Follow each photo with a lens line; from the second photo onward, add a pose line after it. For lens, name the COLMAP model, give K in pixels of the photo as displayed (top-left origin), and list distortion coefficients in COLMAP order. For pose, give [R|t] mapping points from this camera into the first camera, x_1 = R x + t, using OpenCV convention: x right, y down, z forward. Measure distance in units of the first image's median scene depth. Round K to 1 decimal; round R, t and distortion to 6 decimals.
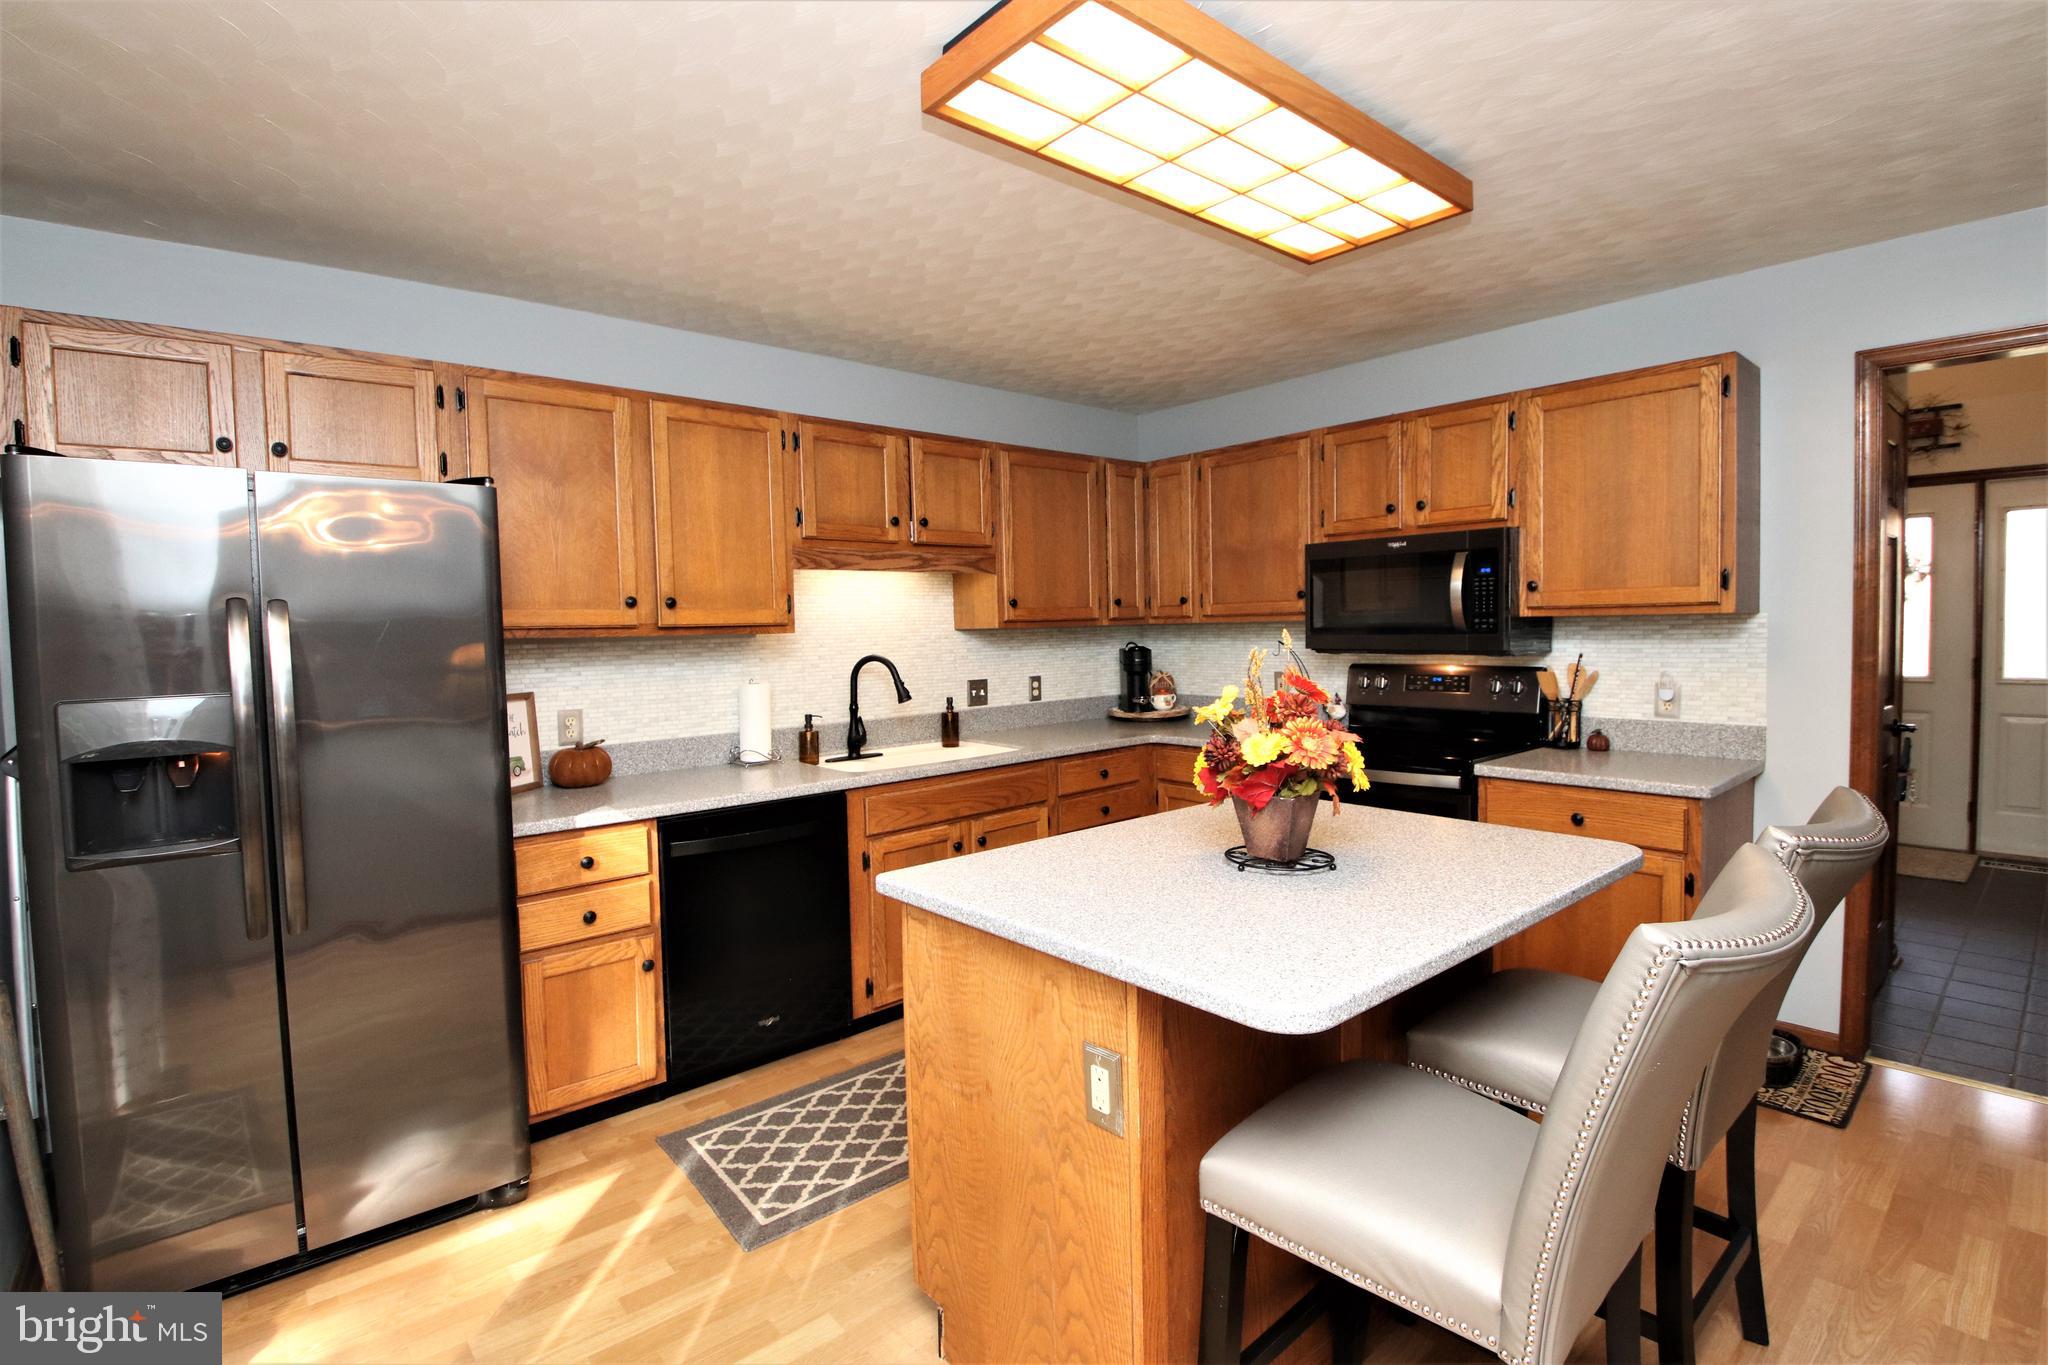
lens RADIAL K [[941.4, 0, 1018.9], [0, 941.4, 660.9], [0, 0, 1]] dist [-0.016550, -0.009953]
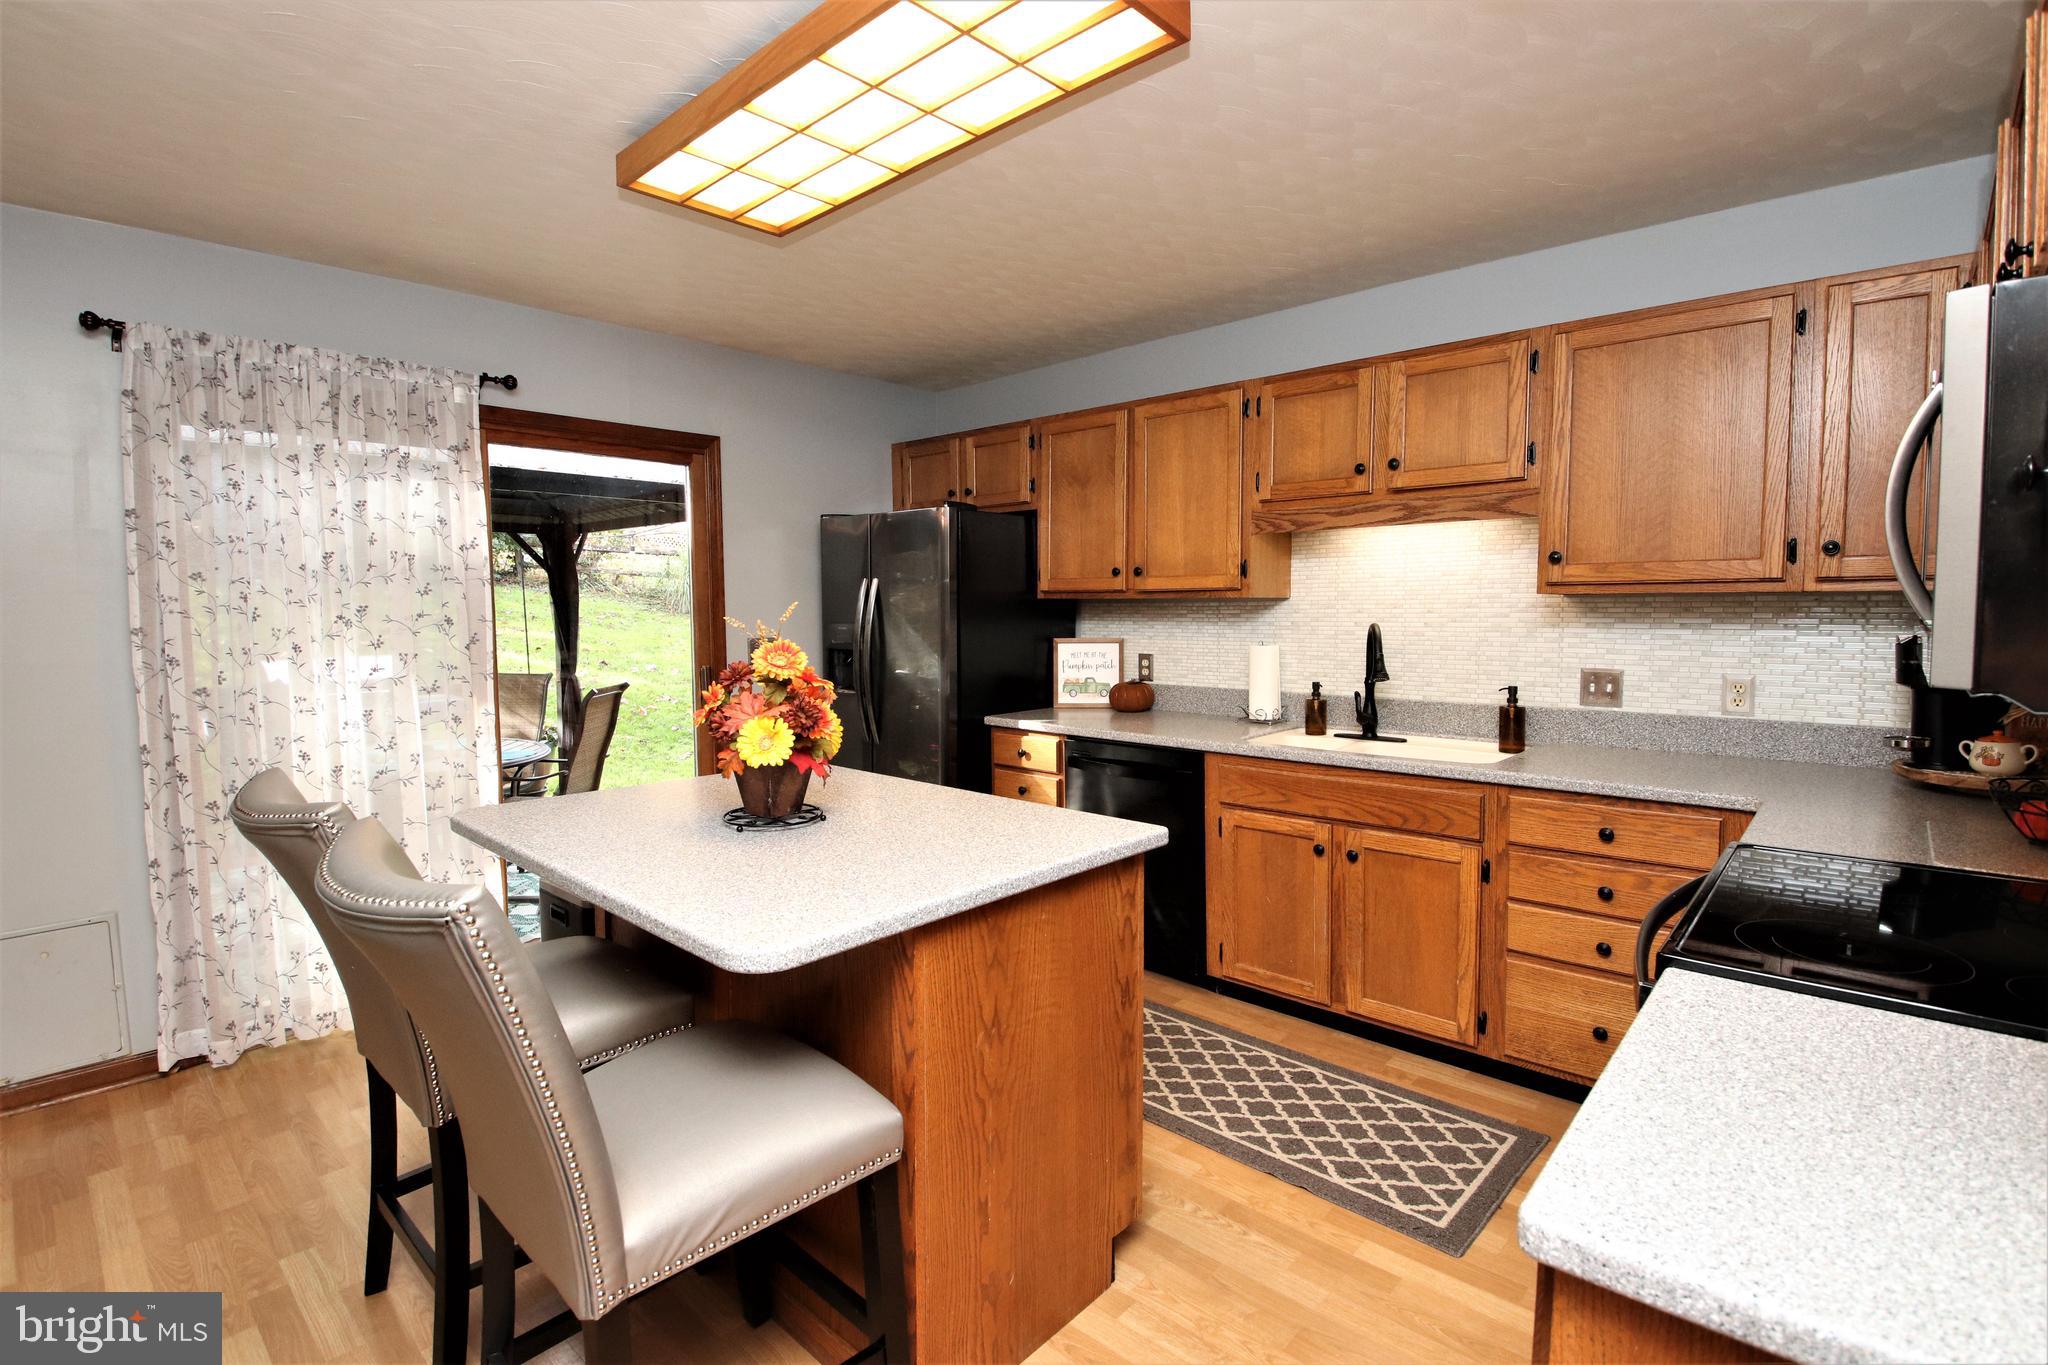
lens RADIAL K [[941.4, 0, 1013.2], [0, 941.4, 679.8], [0, 0, 1]] dist [-0.016550, -0.009953]
pose [[0.107948, 0.105207, -0.988574, 0.694455], [-0.028012, 0.994312, 0.102759, -0.035696], [0.993762, 0.016599, 0.110281, 0.587658]]
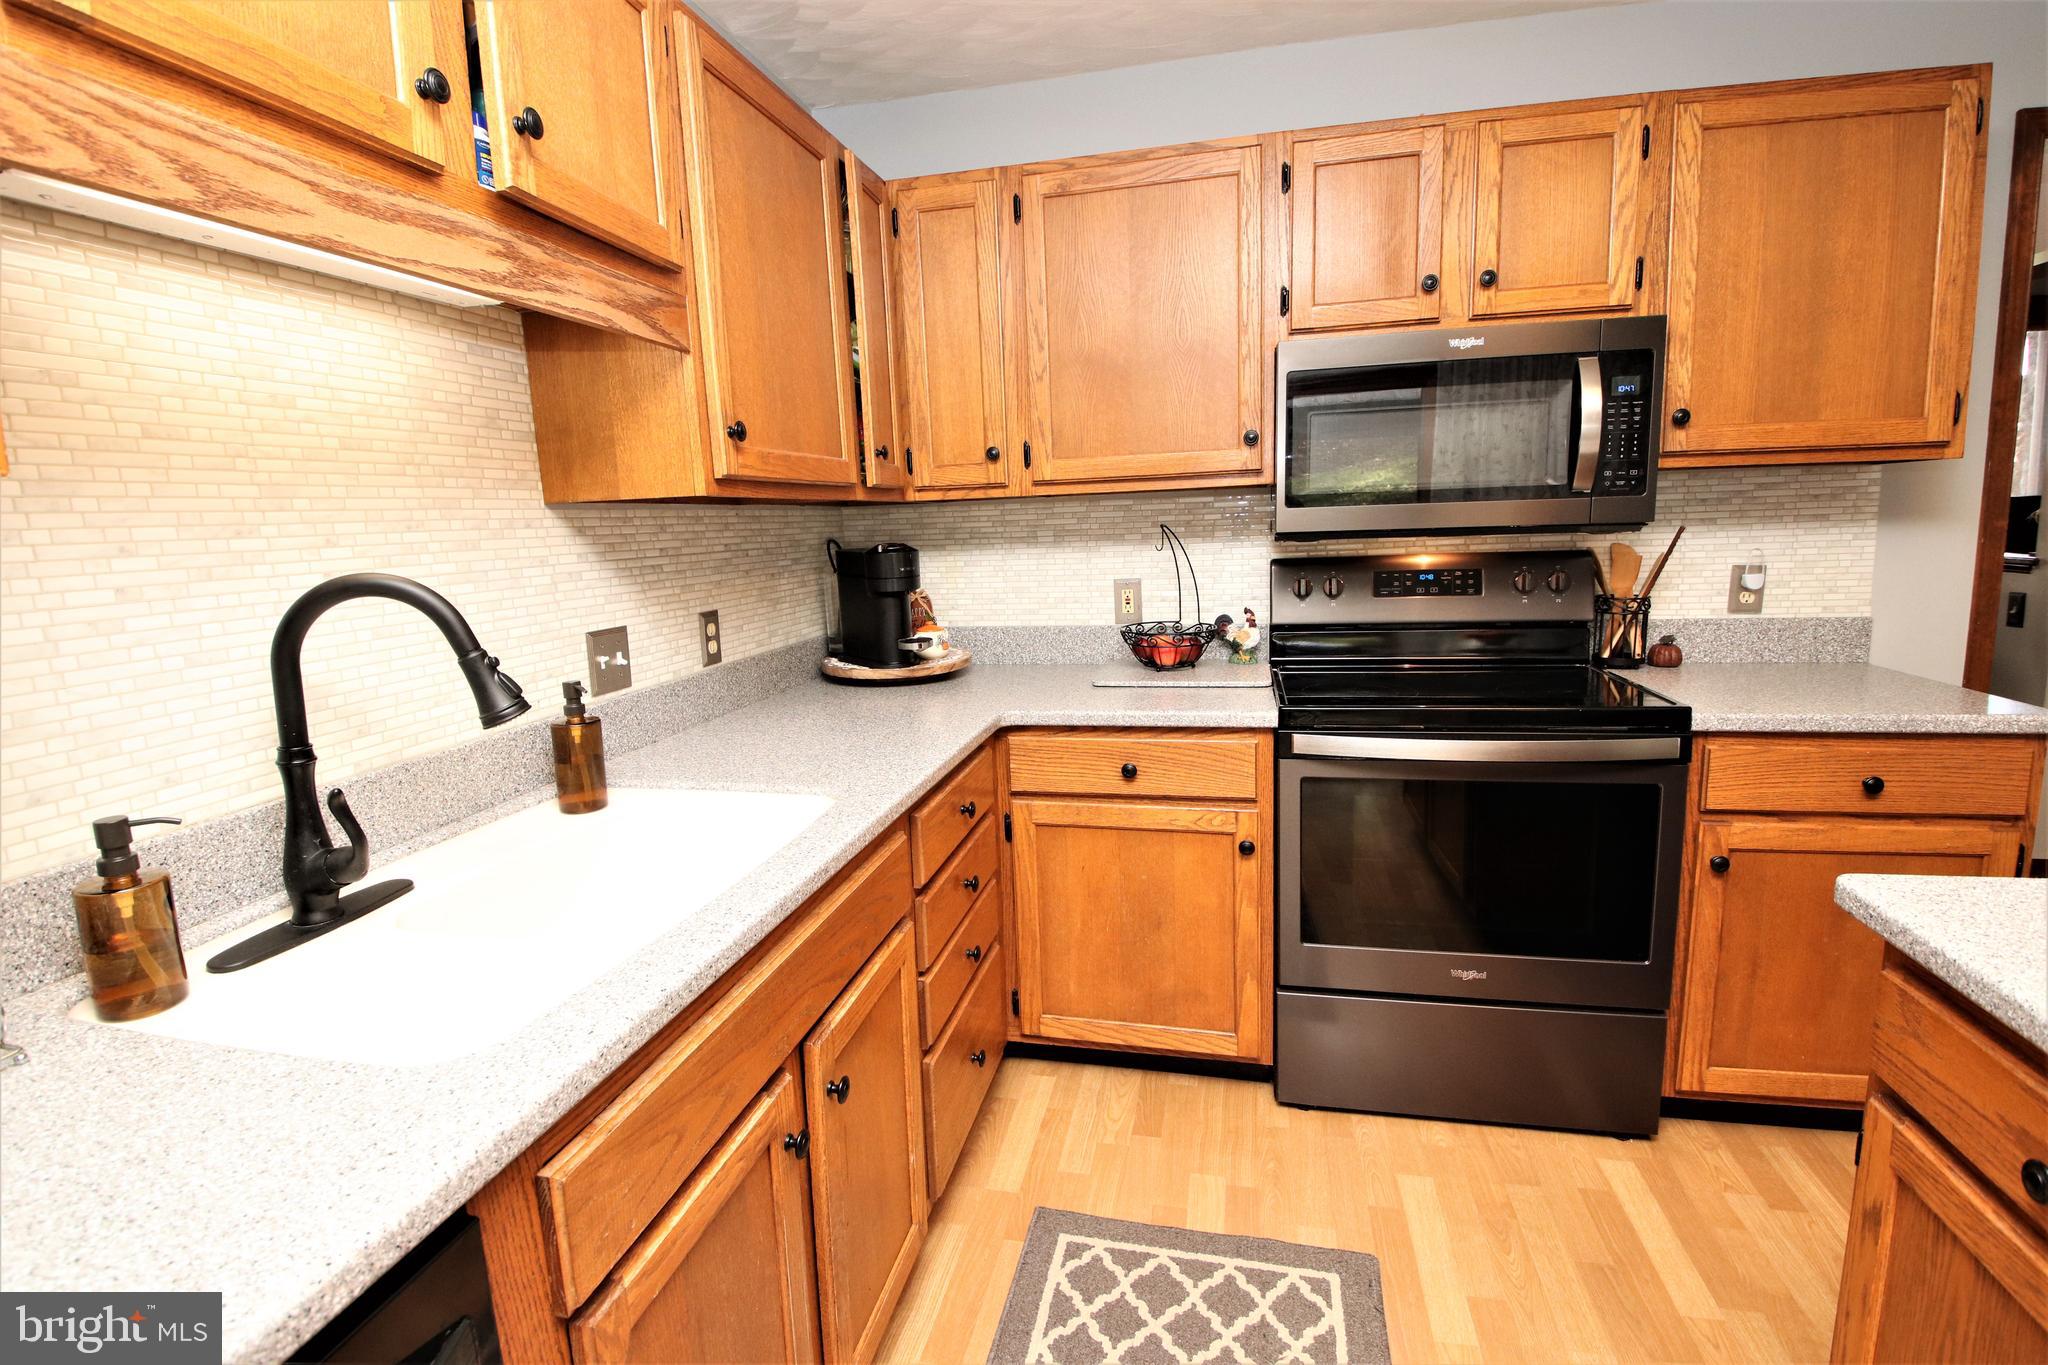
lens RADIAL K [[941.4, 0, 1014.4], [0, 941.4, 666.2], [0, 0, 1]] dist [-0.016550, -0.009953]
pose [[0.808396, -0.097995, 0.580424, -0.166394], [0.043659, 0.993311, 0.106897, -0.000249], [-0.587017, -0.061075, 0.807267, 0.662544]]
